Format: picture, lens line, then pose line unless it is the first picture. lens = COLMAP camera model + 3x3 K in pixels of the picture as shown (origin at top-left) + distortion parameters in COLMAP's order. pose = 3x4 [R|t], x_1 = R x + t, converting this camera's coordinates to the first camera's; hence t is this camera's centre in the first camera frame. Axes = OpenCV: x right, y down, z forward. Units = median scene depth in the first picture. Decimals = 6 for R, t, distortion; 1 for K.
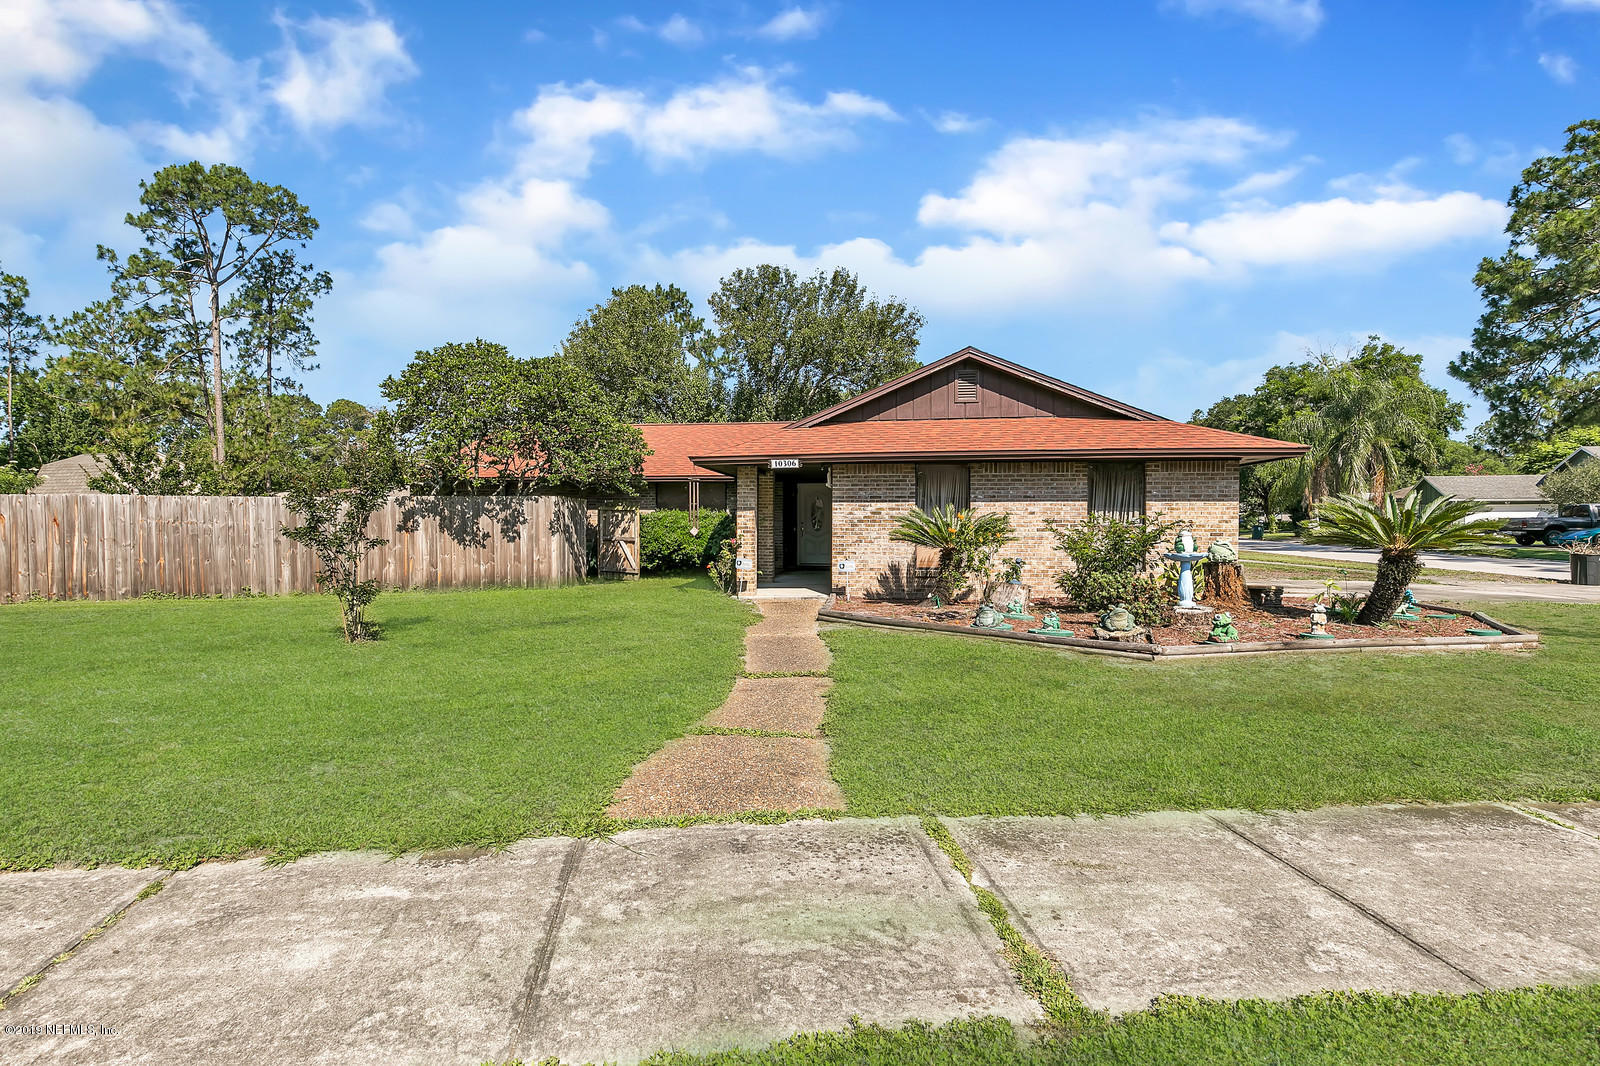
lens RADIAL K [[779.8, 0, 800.0], [0, 779.8, 533.0], [0, 0, 1]] dist [-0.000080, 0.000065]
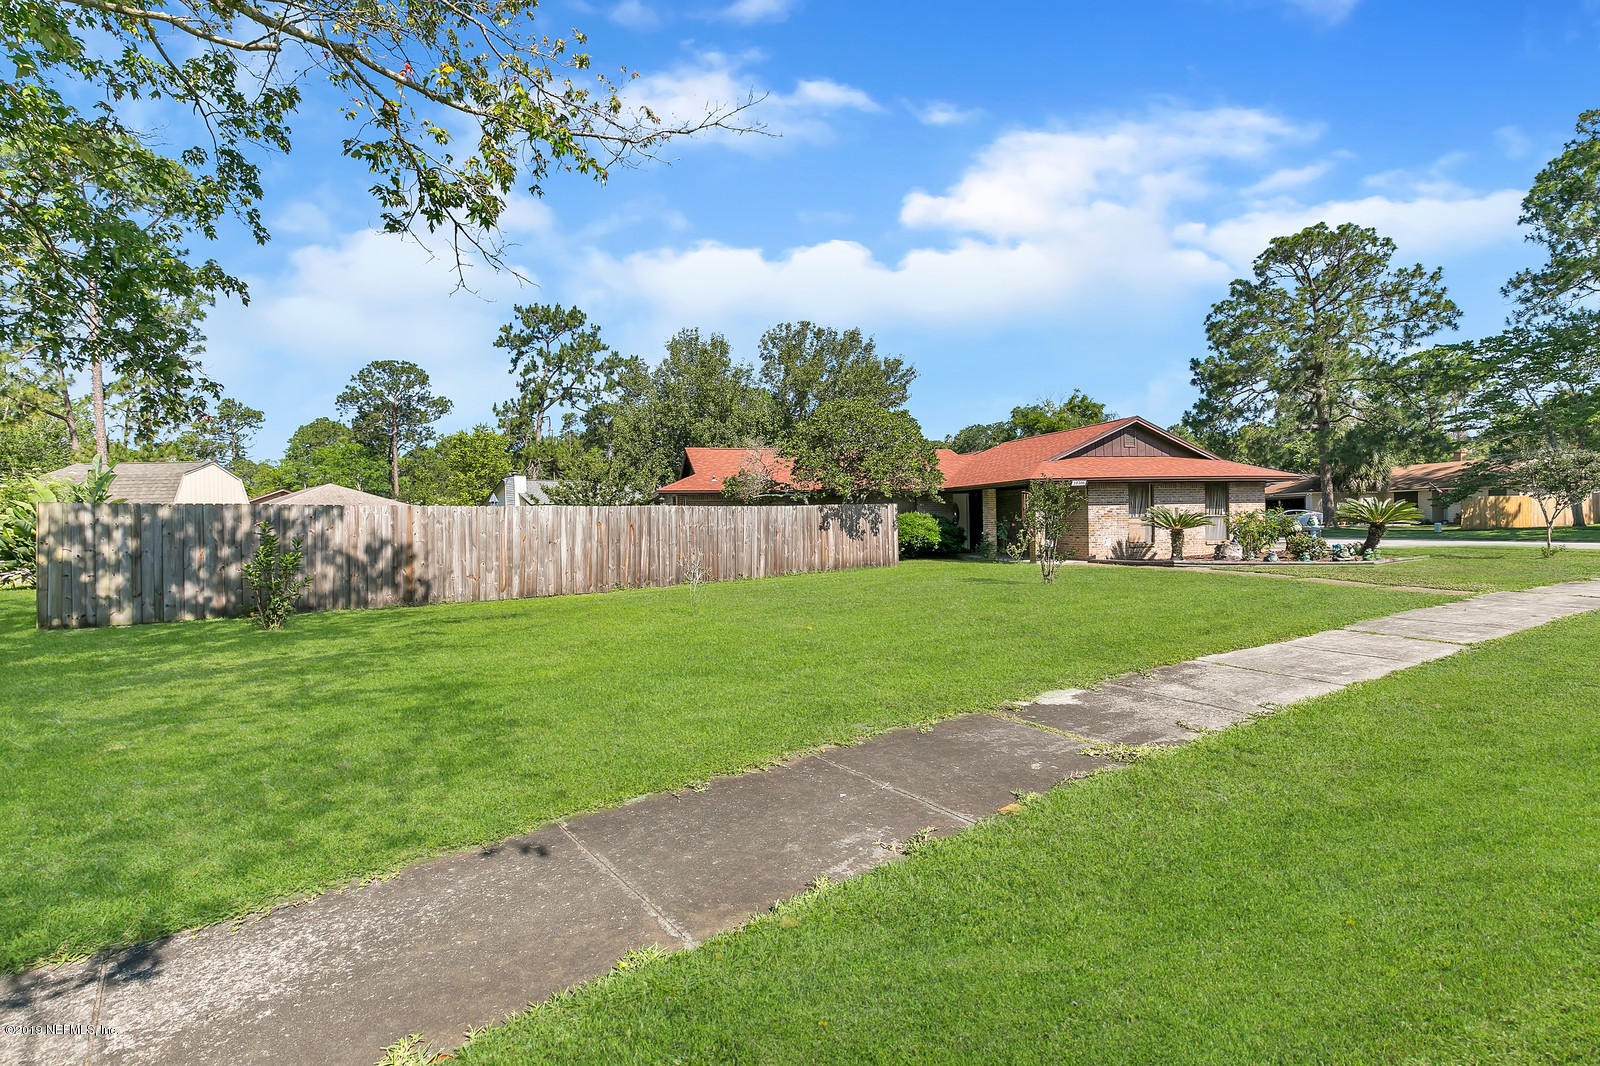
lens RADIAL K [[740.5, 0, 800.7], [0, 740.5, 526.3], [0, 0, 1]] dist [0.009116, -0.000458]
pose [[0.917362, -0.022160, 0.397437, -1.099243], [0.028234, 0.999557, -0.009436, 0.003037], [-0.397051, 0.019877, 0.917581, -0.220400]]
